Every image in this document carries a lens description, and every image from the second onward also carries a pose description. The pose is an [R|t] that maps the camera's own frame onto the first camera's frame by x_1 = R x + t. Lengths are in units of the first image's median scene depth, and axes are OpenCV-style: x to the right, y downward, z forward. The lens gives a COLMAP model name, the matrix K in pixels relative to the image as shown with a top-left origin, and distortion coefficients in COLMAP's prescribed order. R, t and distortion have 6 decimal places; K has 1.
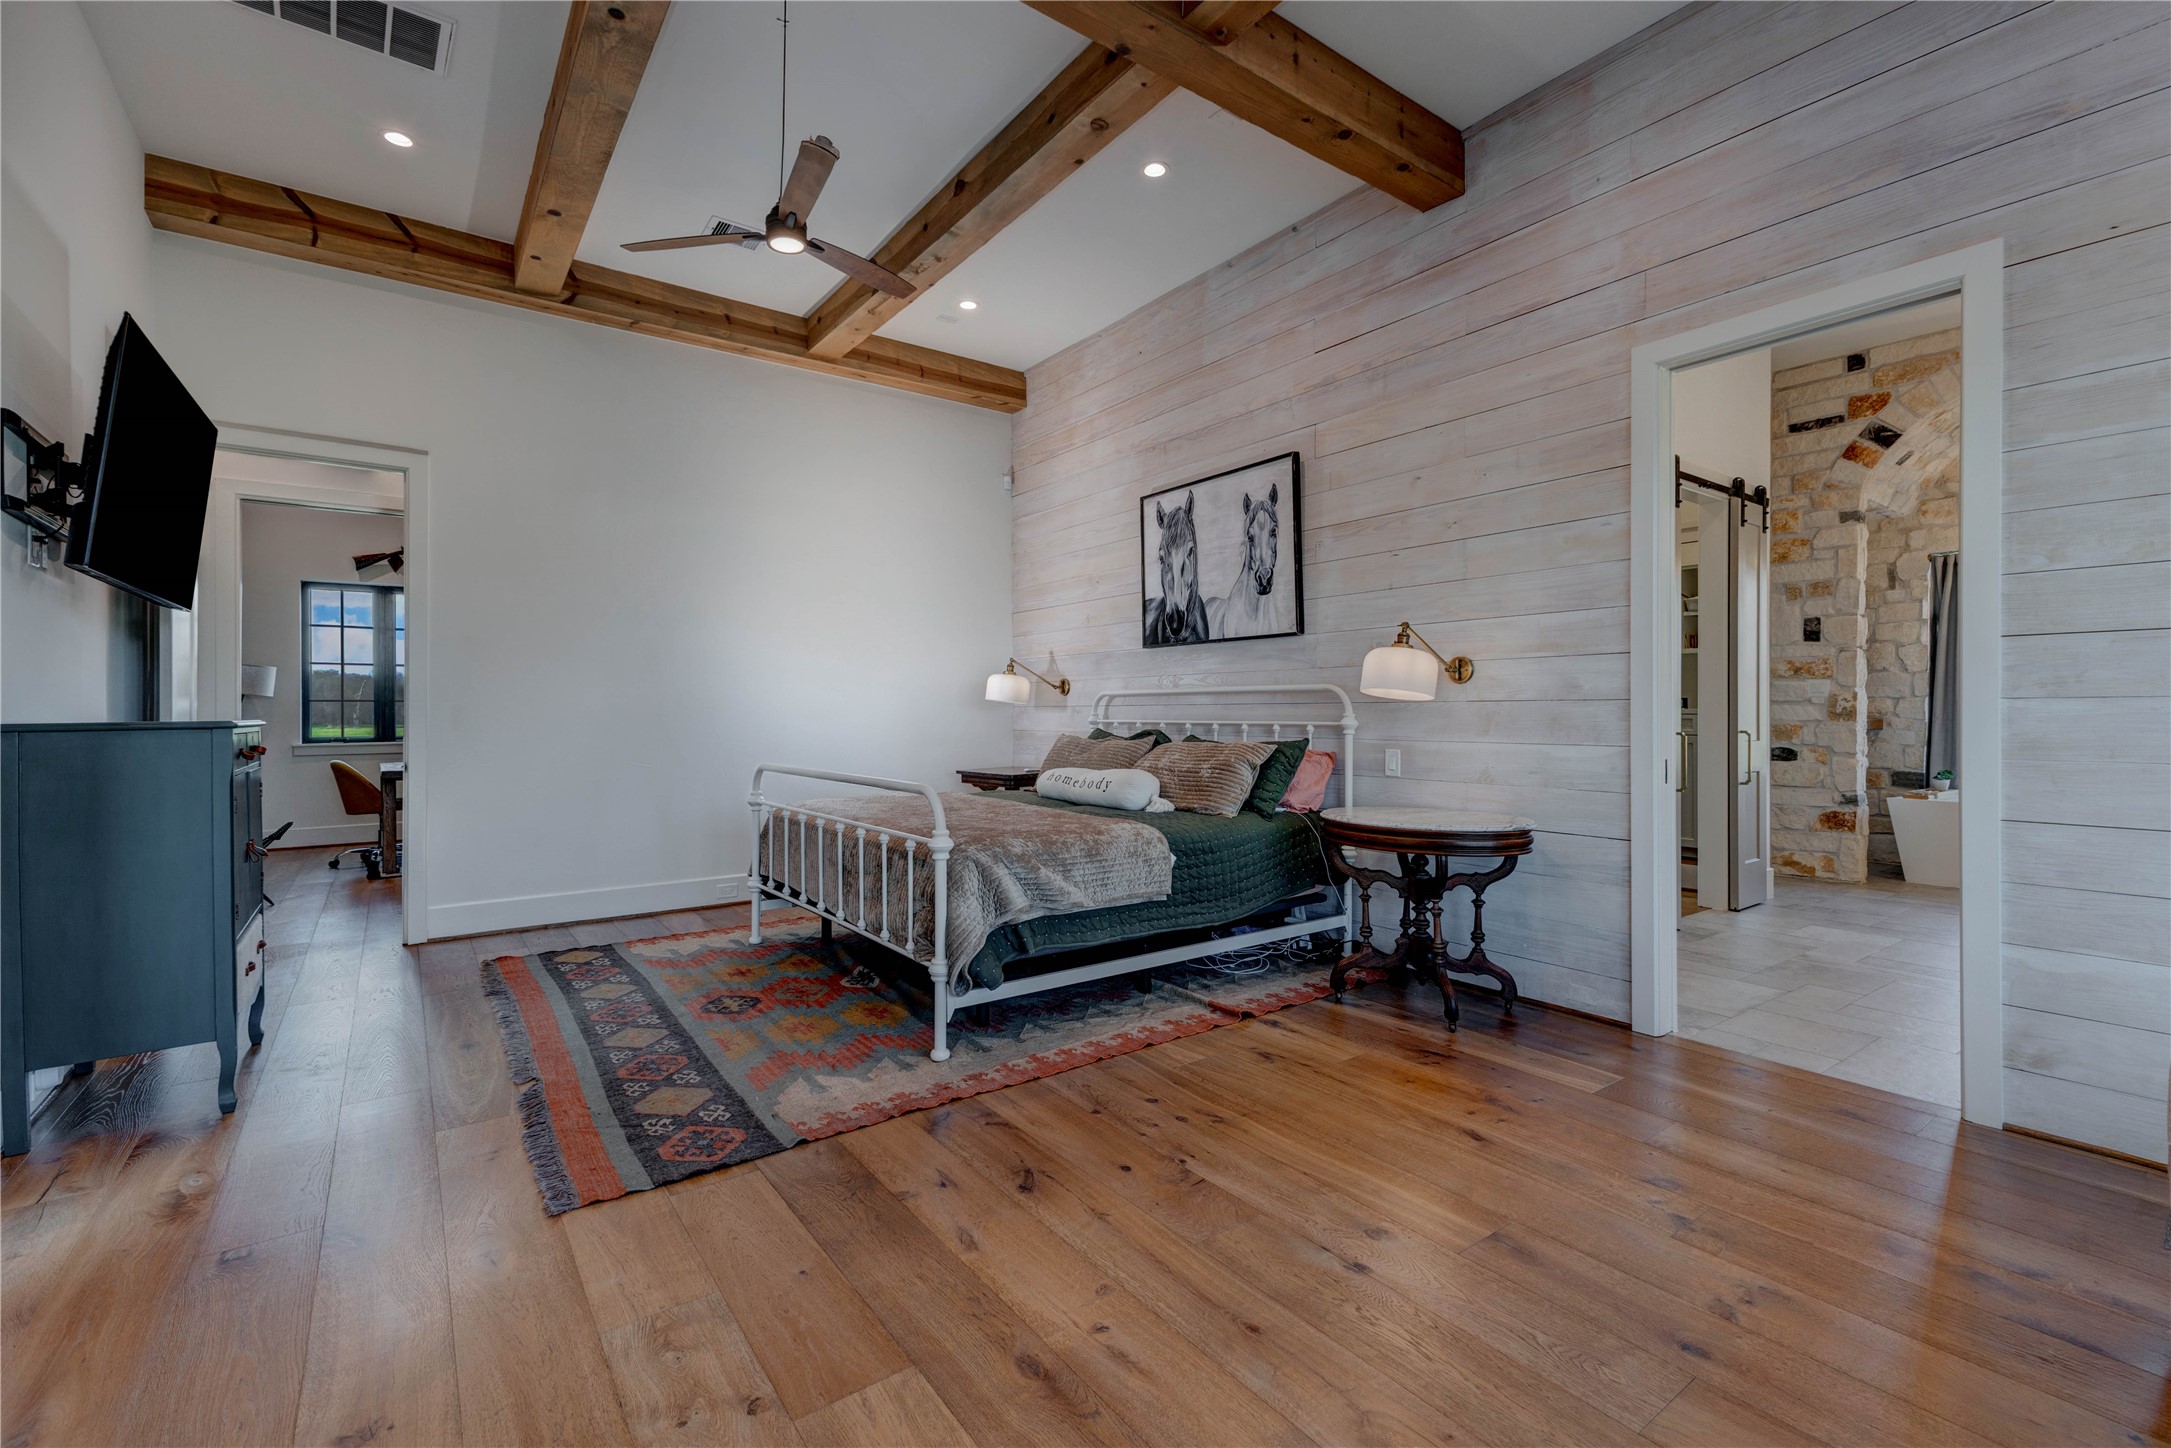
lens RADIAL K [[942.9, 0, 1085.5], [0, 942.9, 724.0], [0, 0, 1]] dist [0.017724, -0.000149]
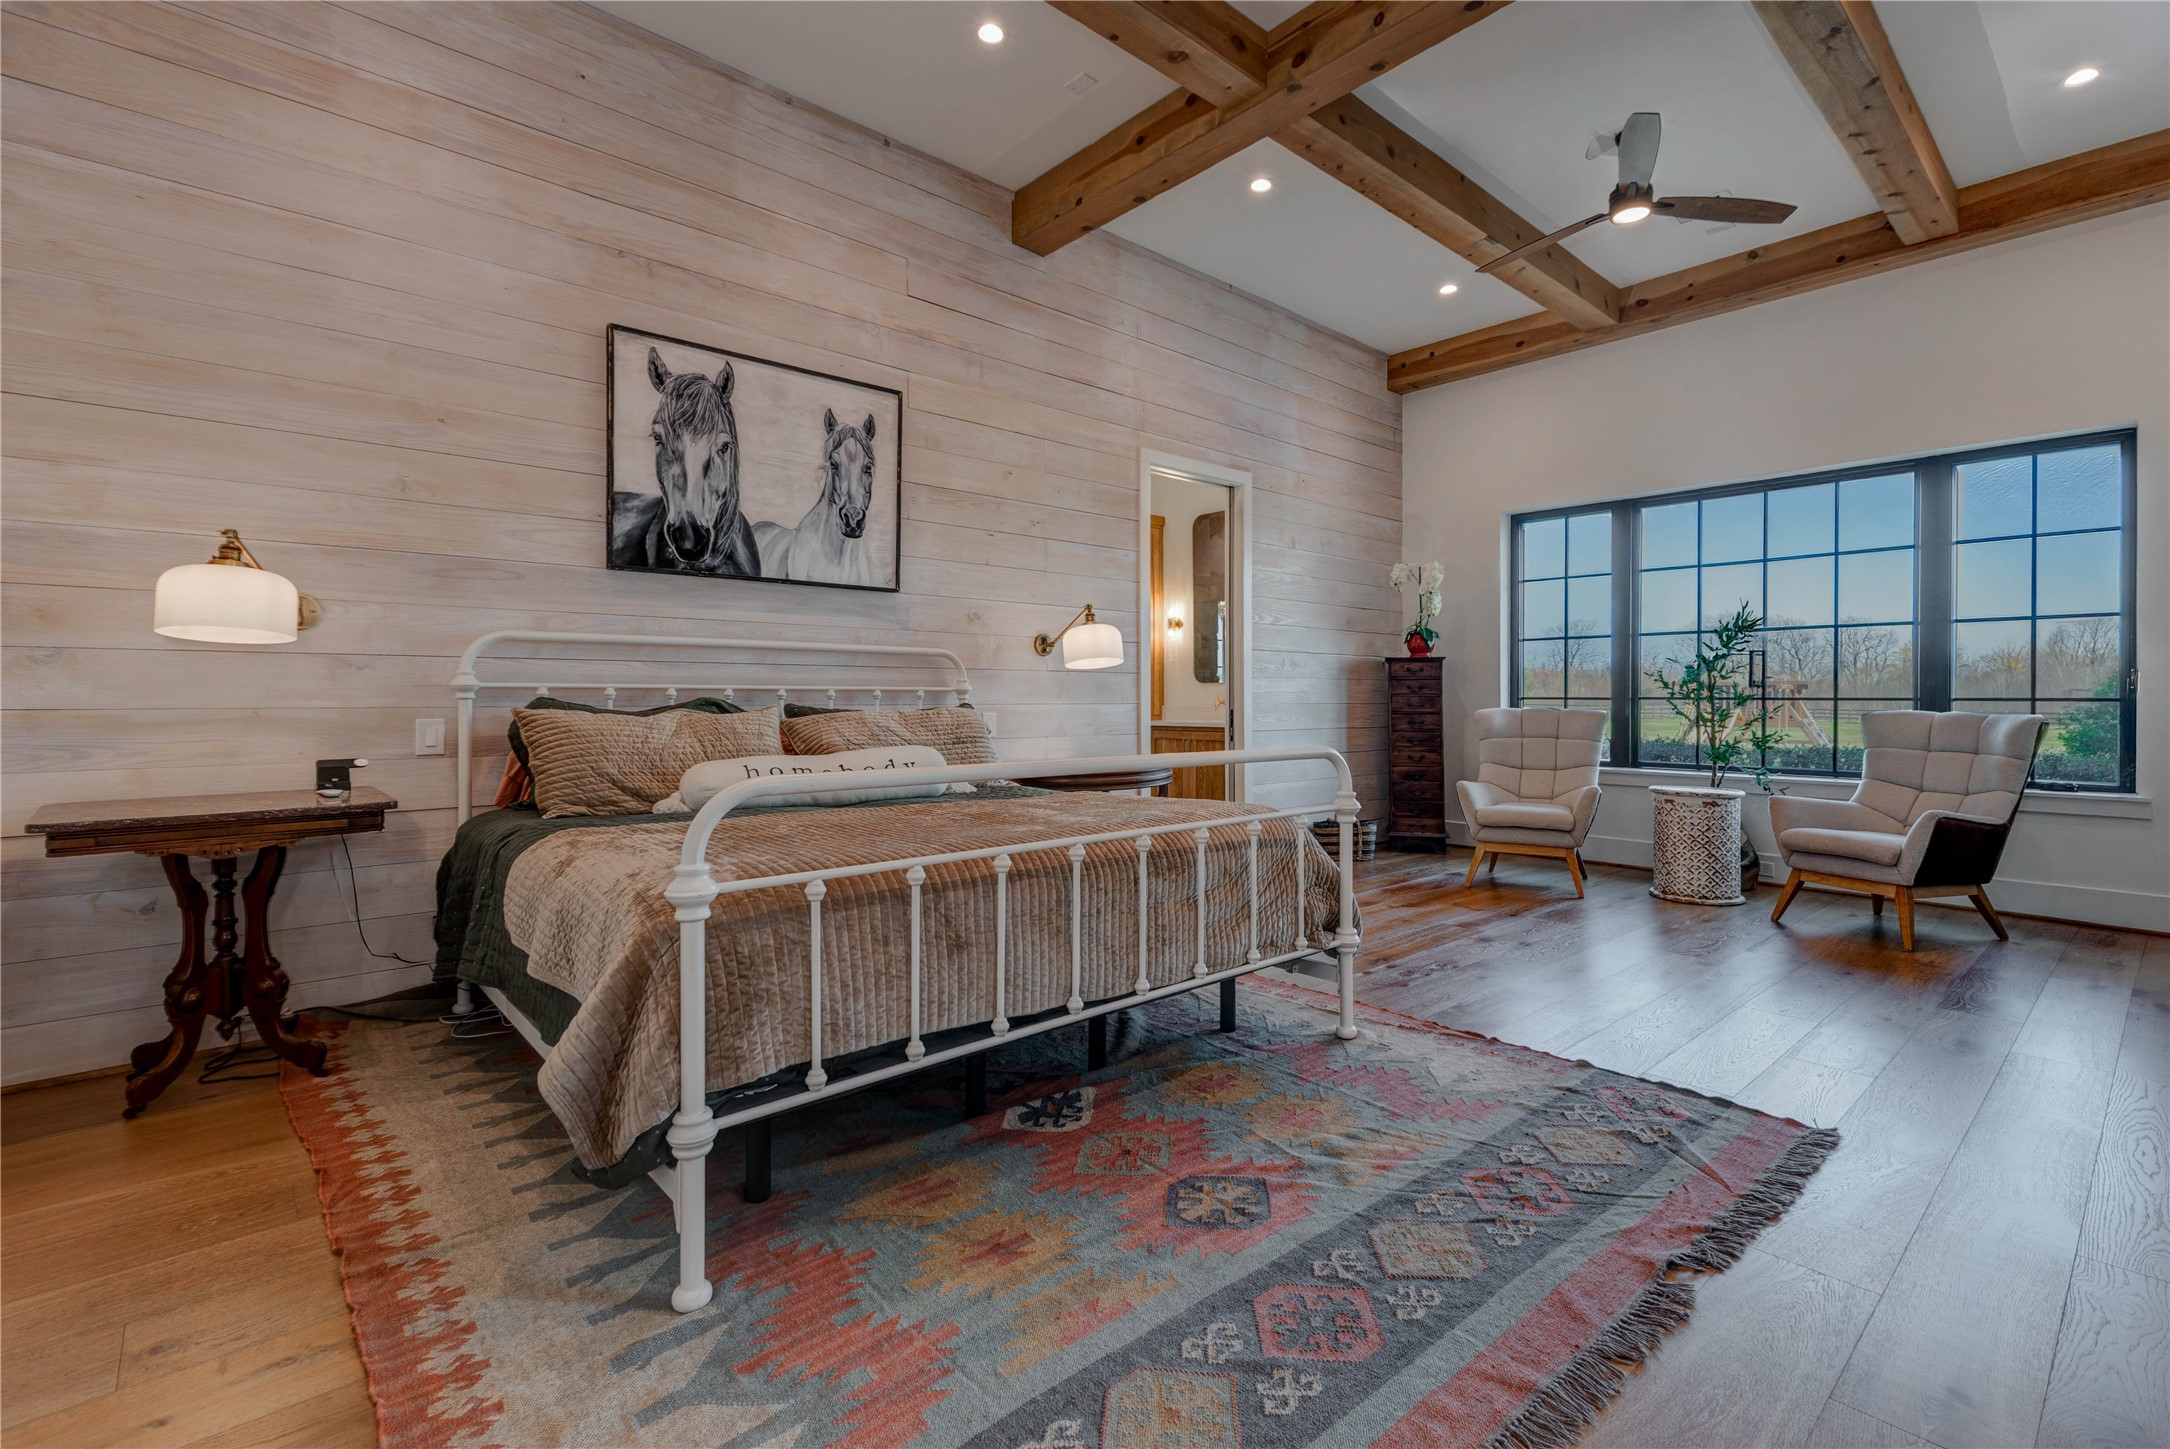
lens RADIAL K [[960.6, 0, 1085.0], [0, 960.6, 724.5], [0, 0, 1]] dist [-0.001219, -0.000154]
pose [[-0.090296, -0.023837, 0.995630, -0.688664], [0.012747, 0.999604, 0.025088, 0.012203], [-0.995833, 0.014957, -0.089956, 0.860576]]
